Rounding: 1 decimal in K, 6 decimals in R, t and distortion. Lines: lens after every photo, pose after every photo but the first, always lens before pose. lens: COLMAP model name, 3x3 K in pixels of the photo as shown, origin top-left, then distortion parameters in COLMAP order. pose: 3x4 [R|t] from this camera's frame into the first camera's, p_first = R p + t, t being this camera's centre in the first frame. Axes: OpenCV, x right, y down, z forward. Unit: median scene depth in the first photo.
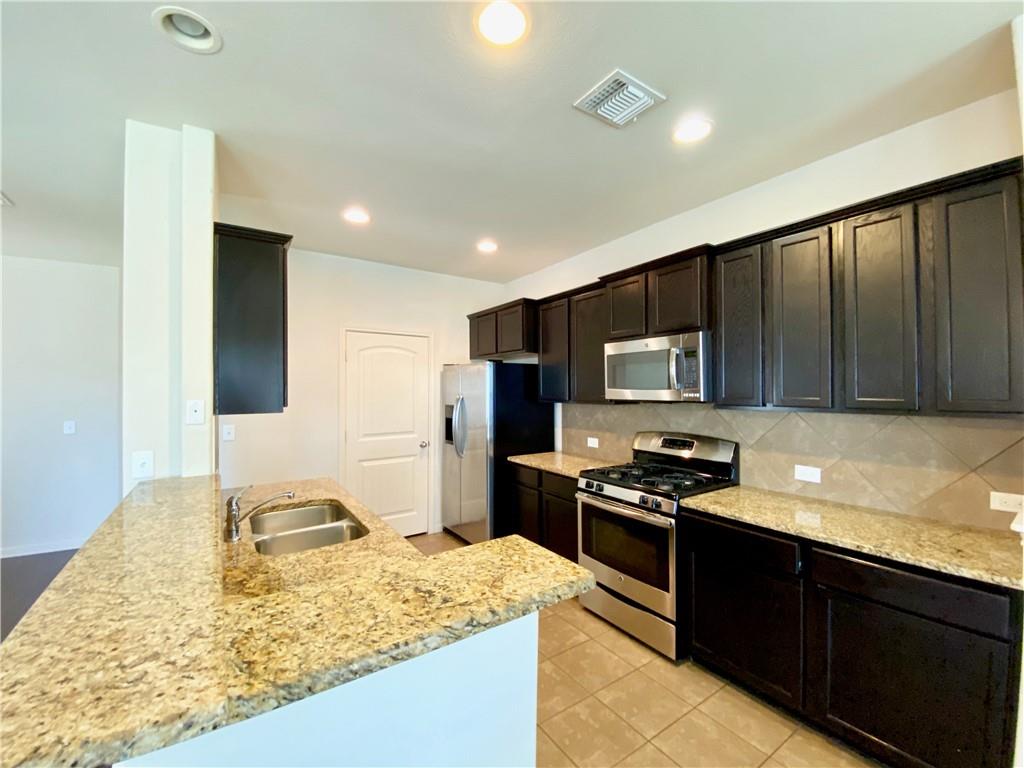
lens RADIAL K [[418.5, 0, 509.2], [0, 418.5, 387.5], [0, 0, 1]] dist [0.001929, -0.011984]
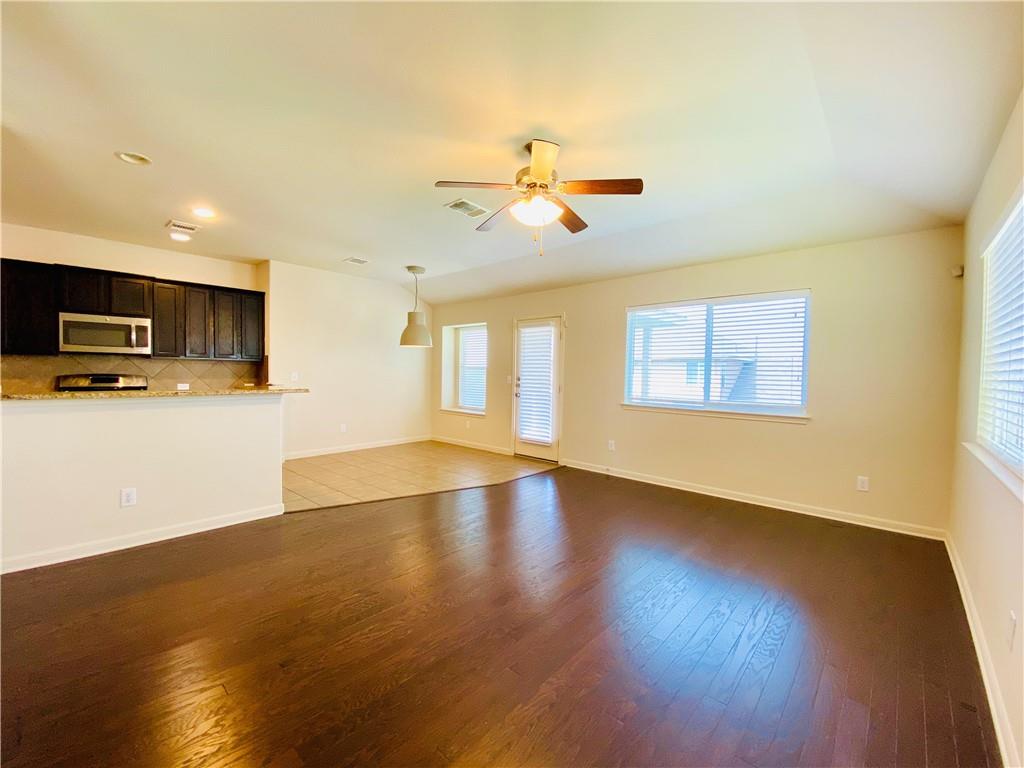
lens RADIAL K [[411.2, 0, 512.0], [0, 411.2, 384.0], [0, 0, 1]] dist [0.035753, -0.023686]
pose [[-0.247453, -0.027204, 0.968518, -1.831835], [-0.020301, 0.999532, 0.022888, 0.090620], [-0.968687, -0.013998, -0.247889, -0.182018]]
